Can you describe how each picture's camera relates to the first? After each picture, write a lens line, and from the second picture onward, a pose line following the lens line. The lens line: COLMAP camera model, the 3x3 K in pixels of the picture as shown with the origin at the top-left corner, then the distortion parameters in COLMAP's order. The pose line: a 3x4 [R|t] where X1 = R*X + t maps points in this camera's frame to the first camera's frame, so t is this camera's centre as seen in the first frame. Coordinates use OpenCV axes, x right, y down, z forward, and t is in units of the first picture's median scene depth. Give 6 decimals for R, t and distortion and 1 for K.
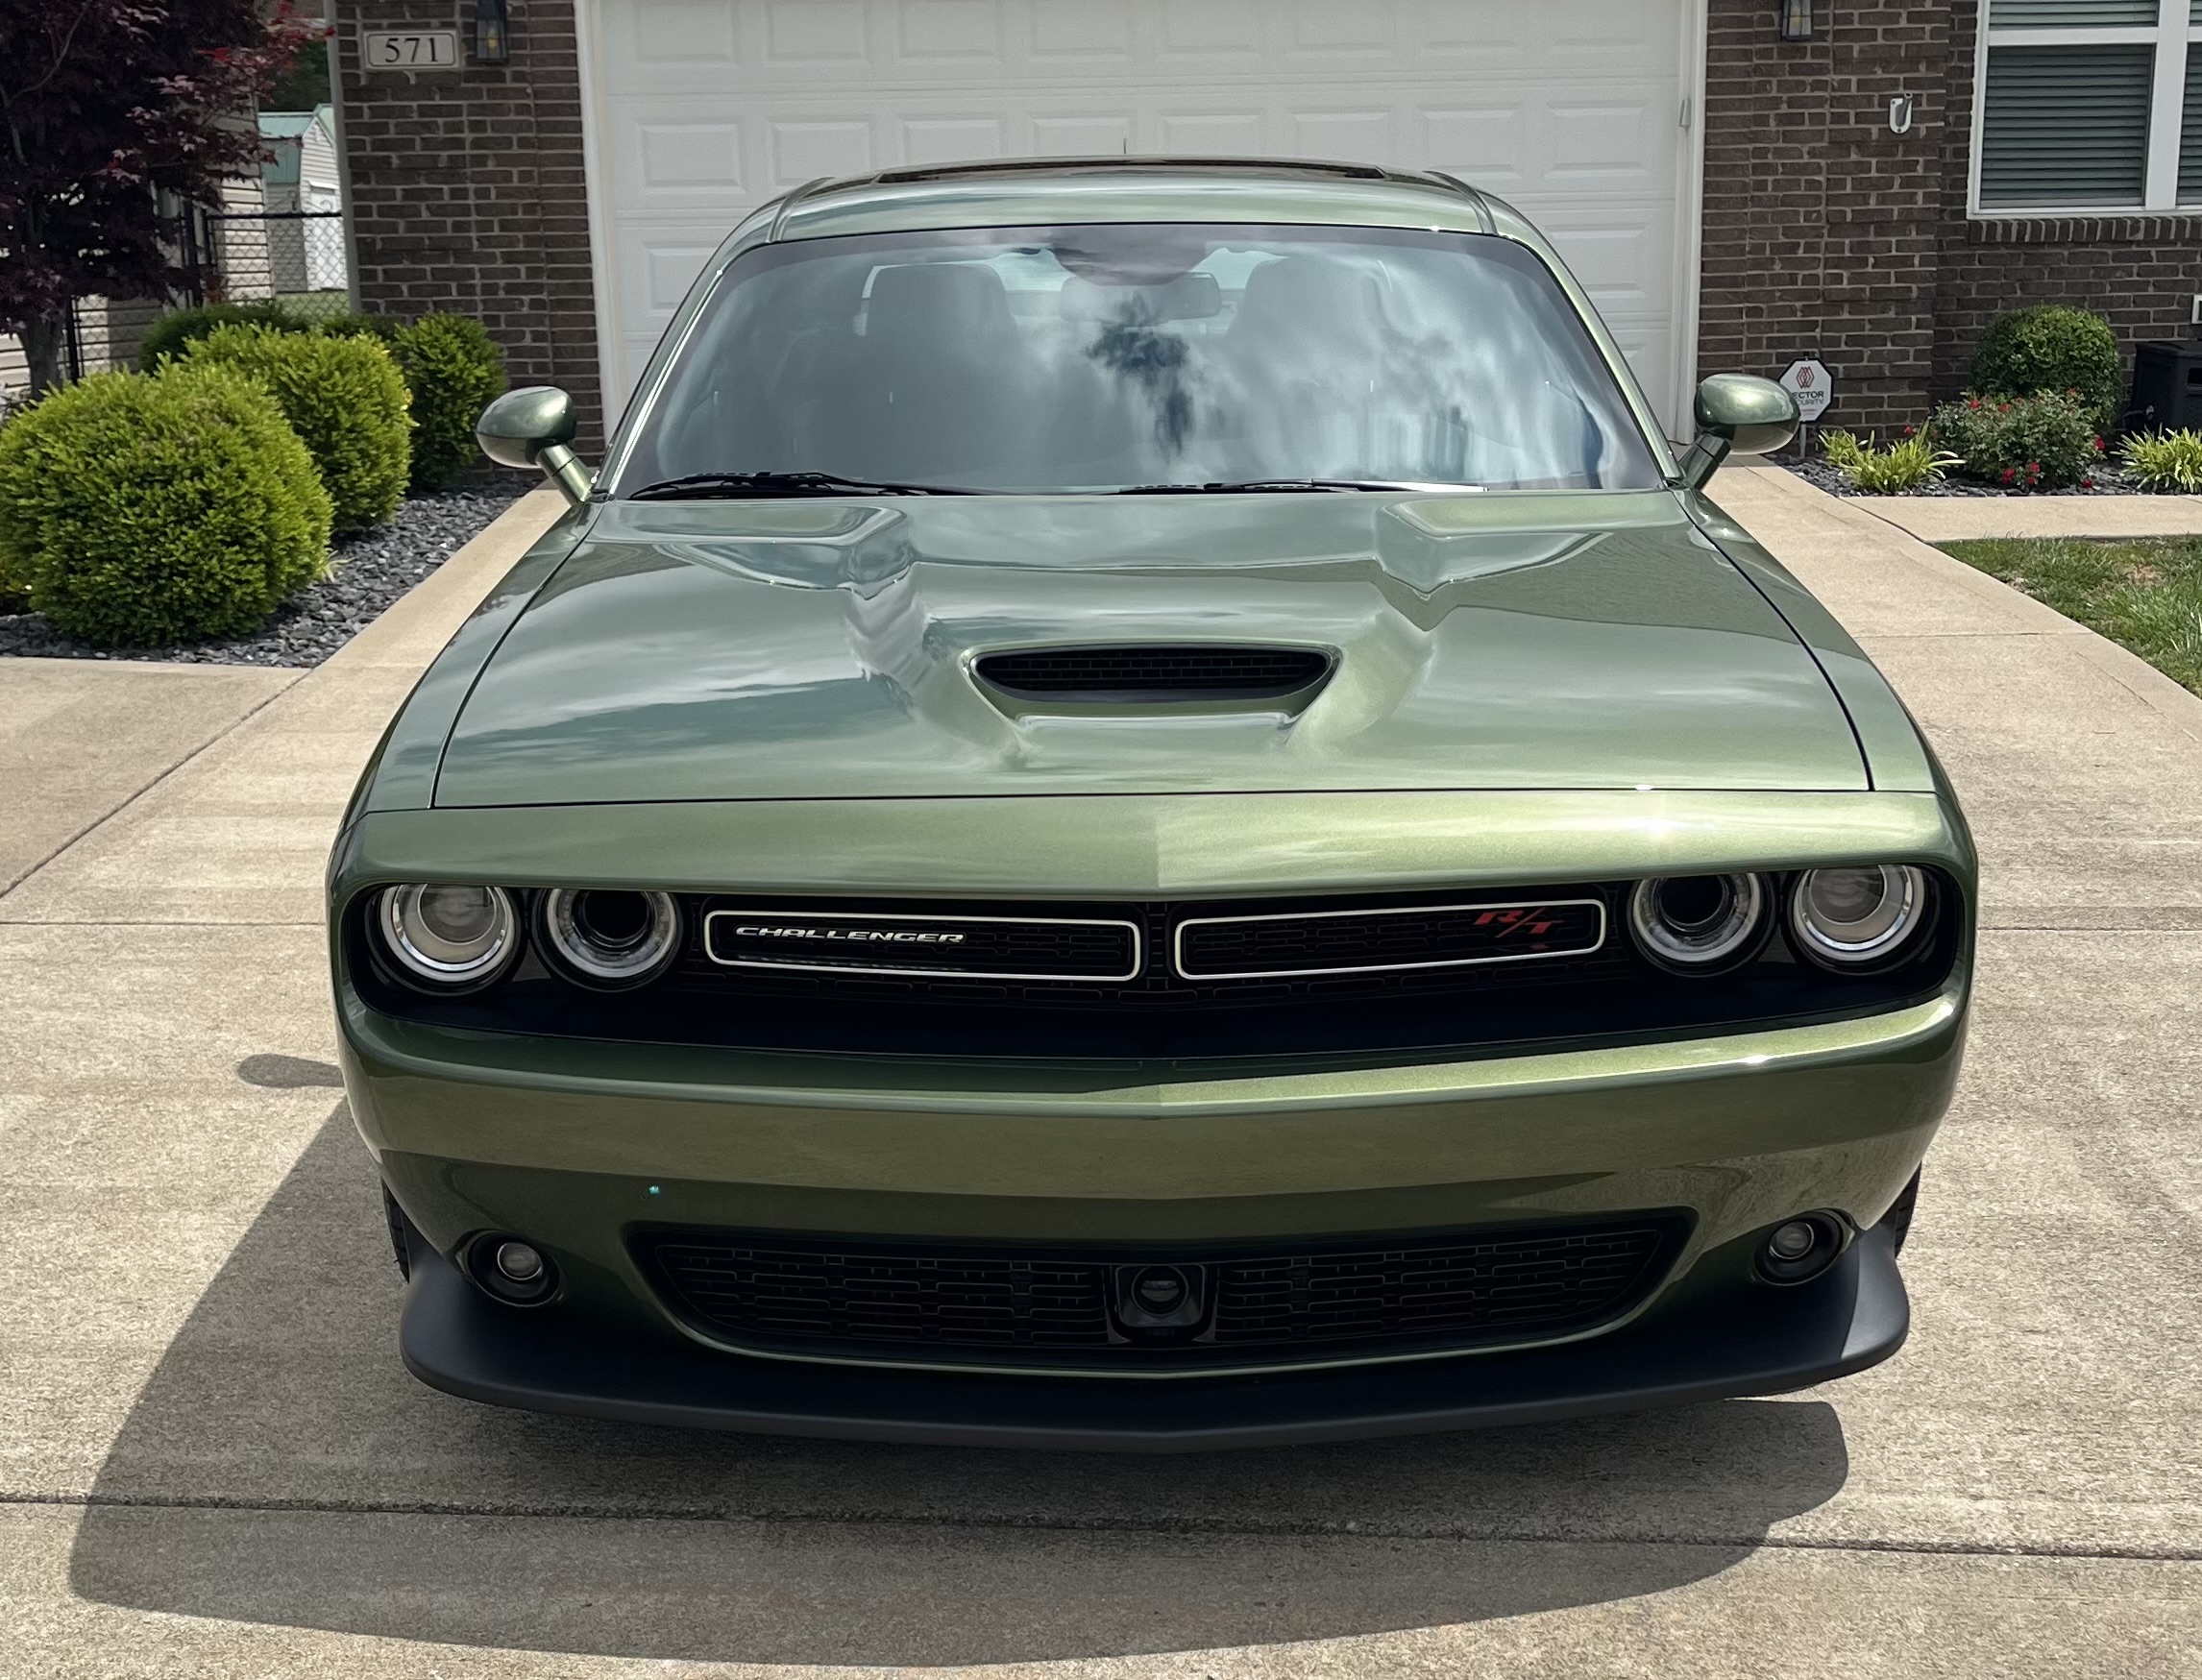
lens RADIAL K [[3273.3, 0, 1101.0], [0, 3273.3, 840.0], [0, 0, 1]] dist [0.162085, -0.508423]
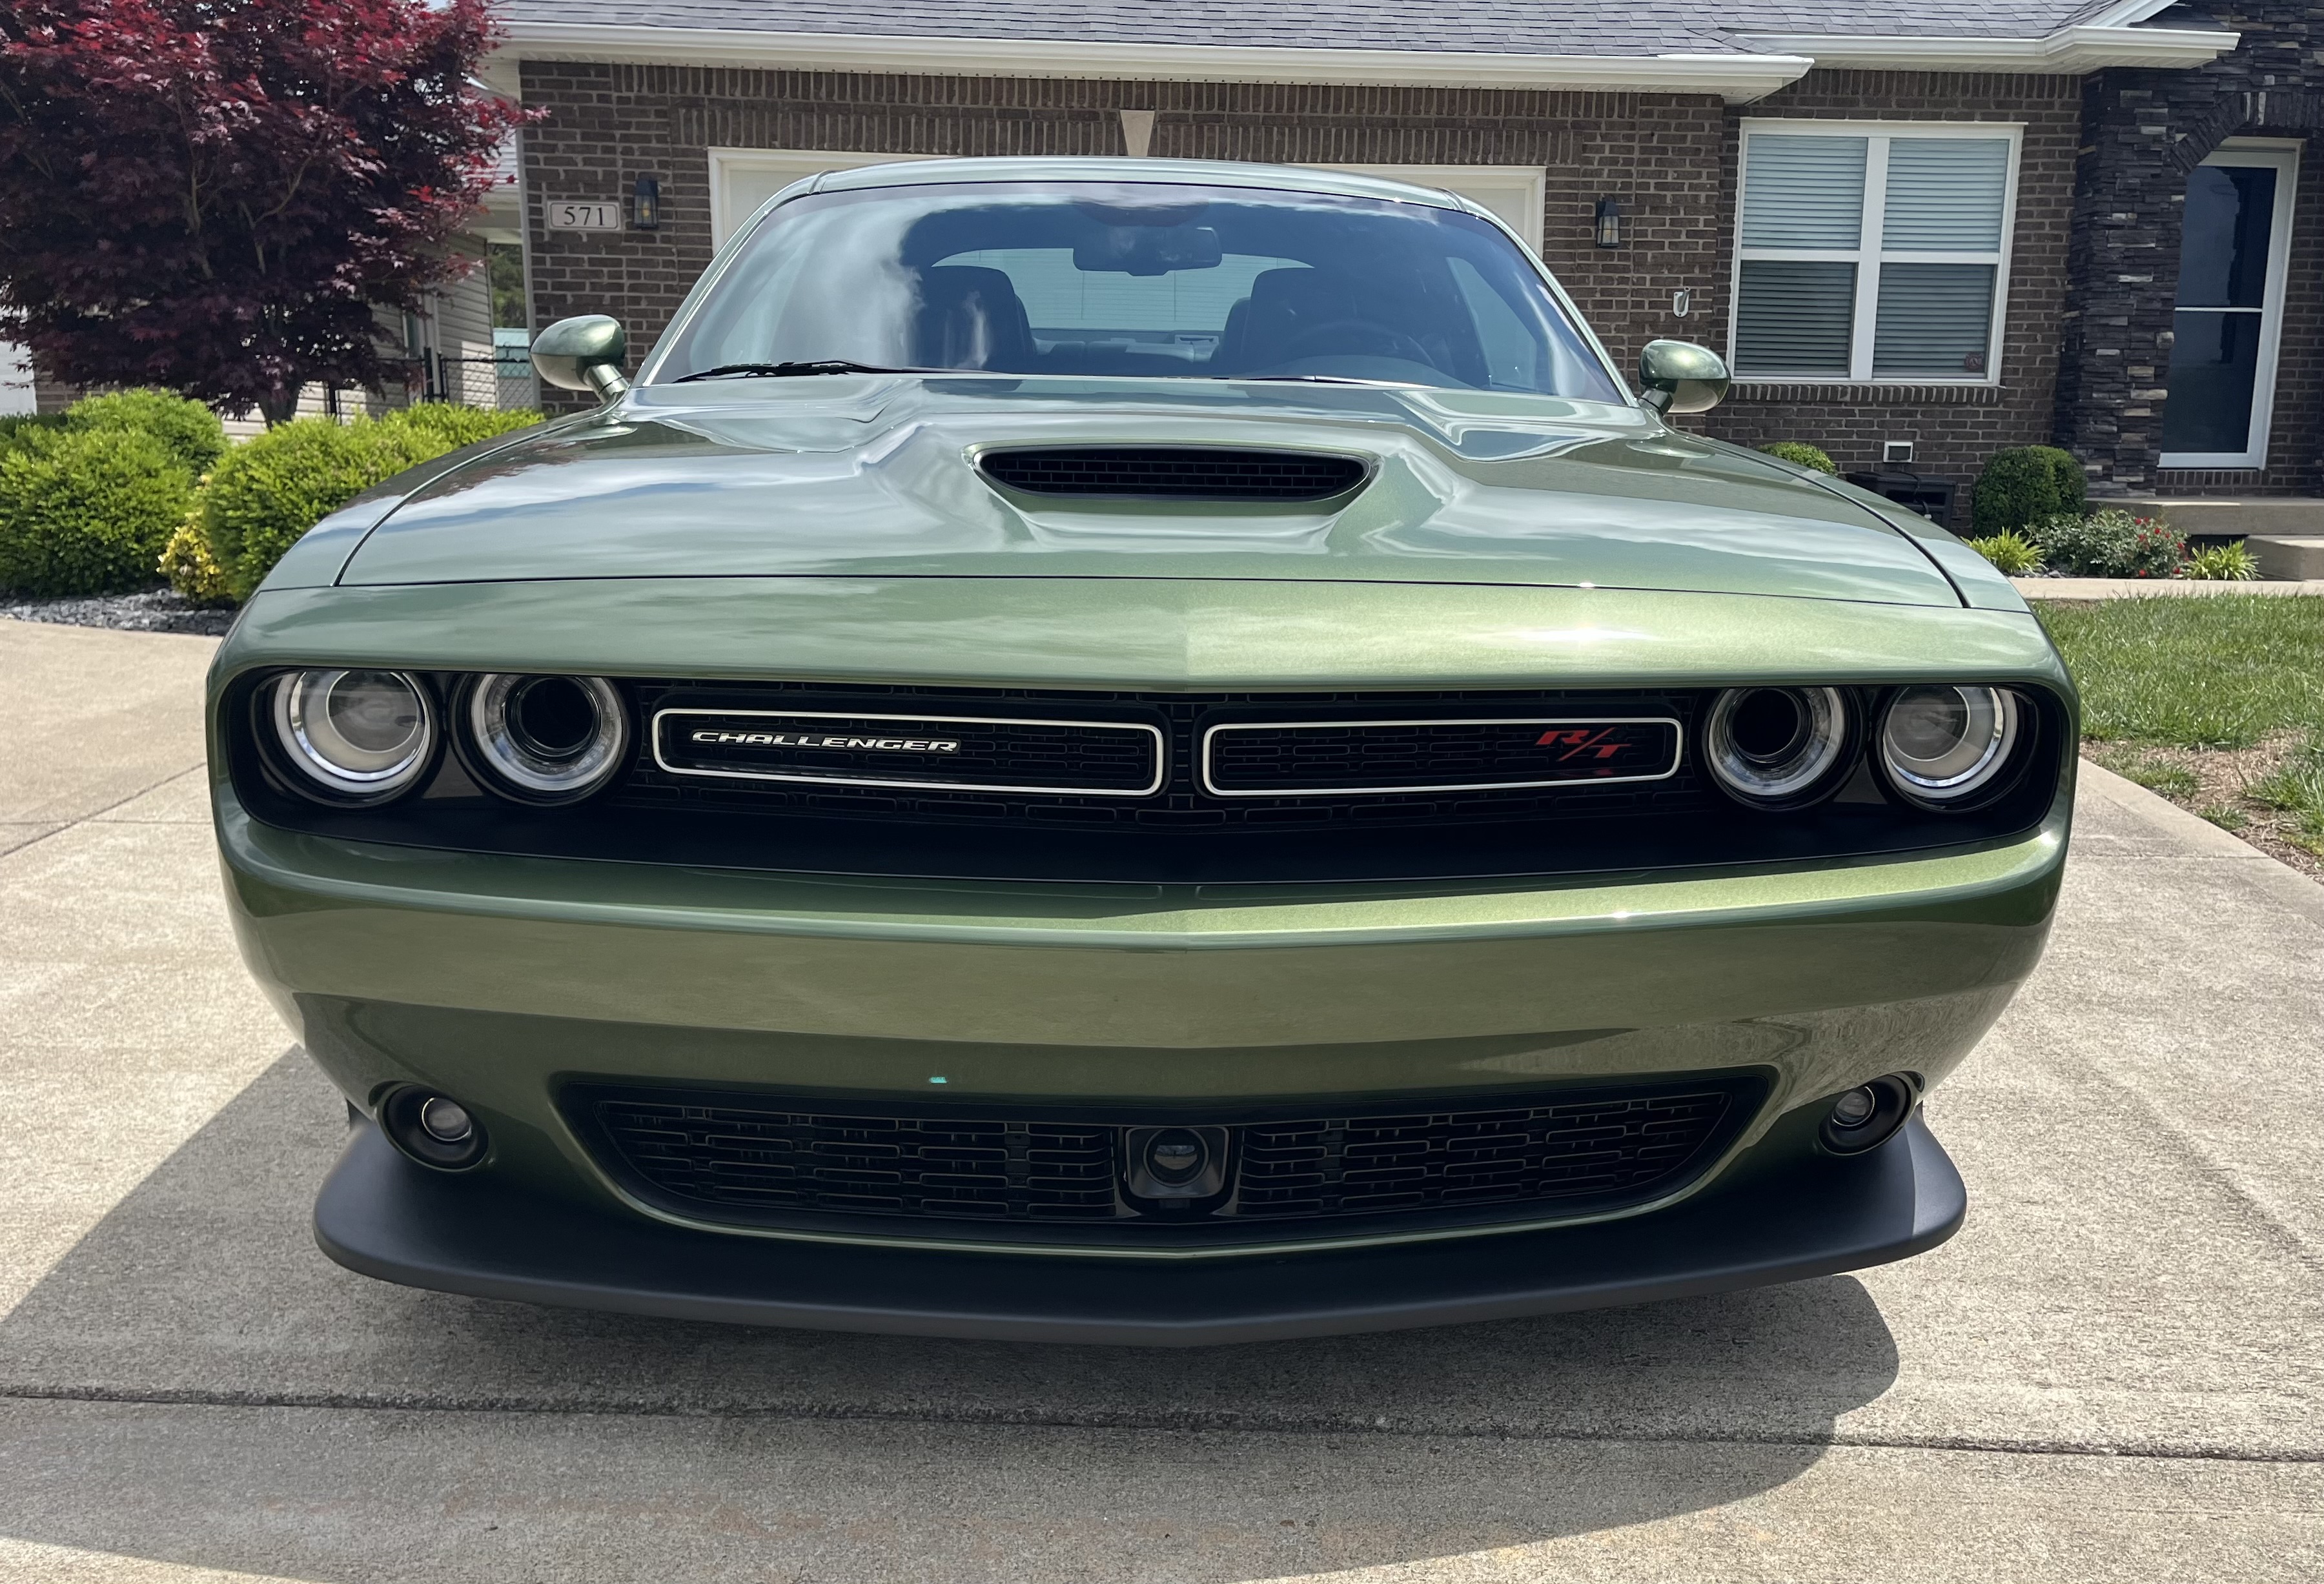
lens RADIAL K [[2073.5, 0, 1218.2], [0, 2073.5, 780.8], [0, 0, 1]] dist [0.045411, -0.027067]
pose [[0.997881, 0.017419, 0.062686, -0.006887], [-0.014663, 0.998917, -0.044166, 0.058590], [-0.063387, 0.043153, 0.997056, 0.423322]]
